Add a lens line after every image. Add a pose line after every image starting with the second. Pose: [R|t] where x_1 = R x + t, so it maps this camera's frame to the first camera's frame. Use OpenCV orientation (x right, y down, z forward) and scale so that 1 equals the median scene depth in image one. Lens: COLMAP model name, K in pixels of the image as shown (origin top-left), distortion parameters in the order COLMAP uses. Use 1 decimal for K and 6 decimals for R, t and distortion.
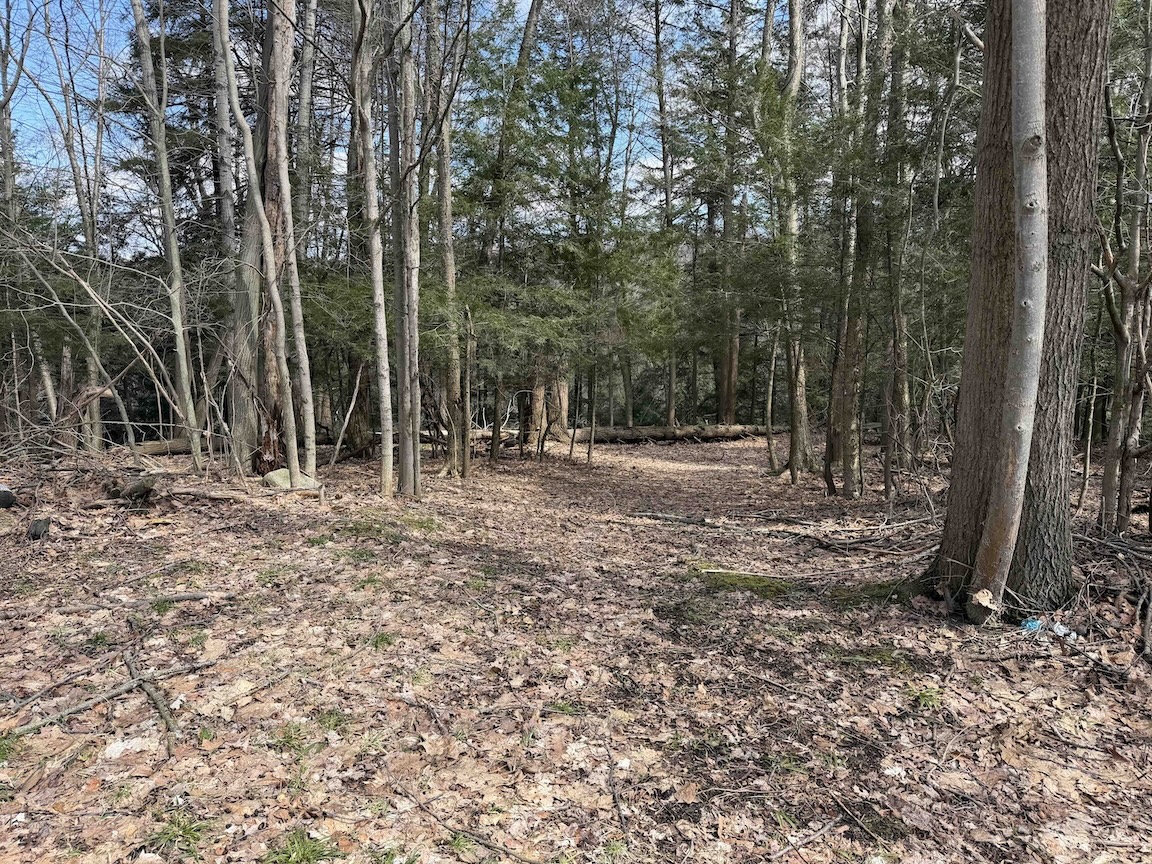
lens RADIAL K [[799.2, 0, 576.0], [0, 799.2, 432.0], [0, 0, 1]] dist [0.113965, -0.178749]
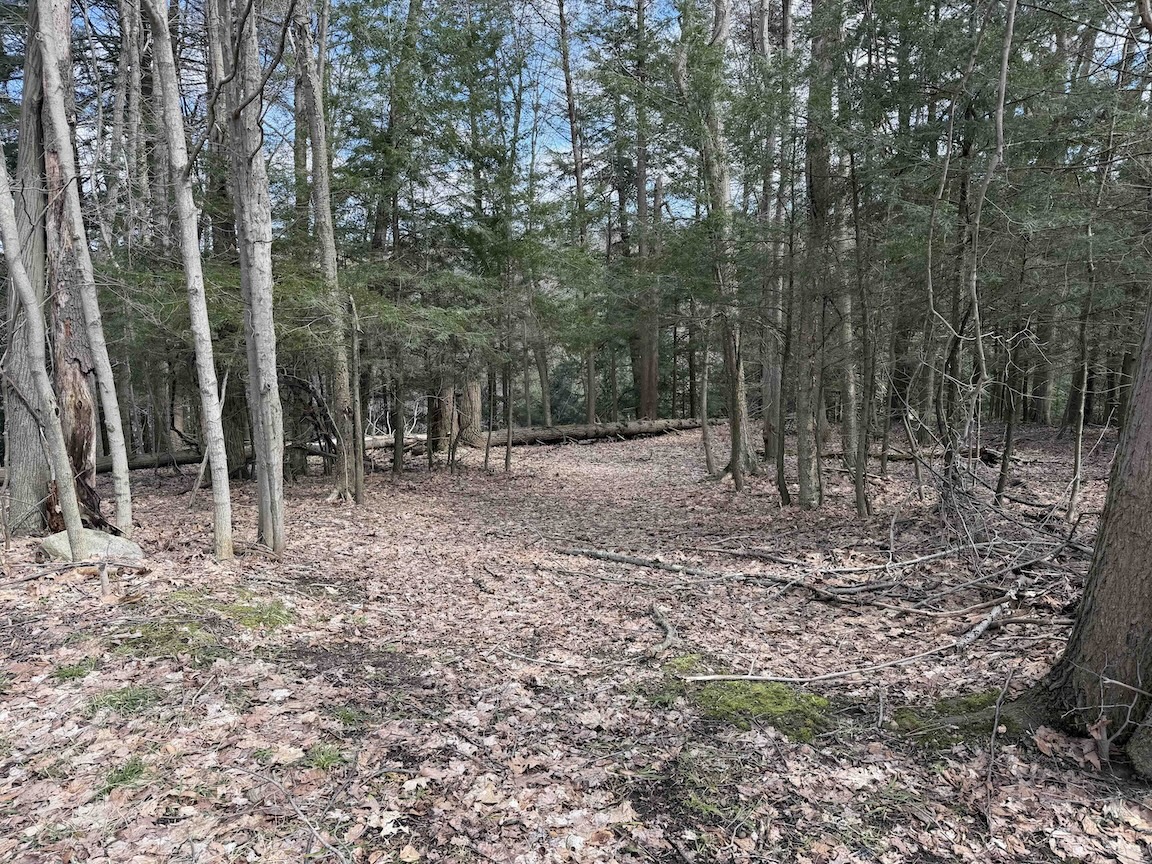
lens RADIAL K [[799.2, 0, 576.0], [0, 799.2, 432.0], [0, 0, 1]] dist [0.113965, -0.178749]
pose [[0.993819, -0.038437, 0.104146, 0.001725], [0.037592, 0.999243, 0.010062, -0.013900], [-0.104454, -0.006085, 0.994511, 0.119538]]
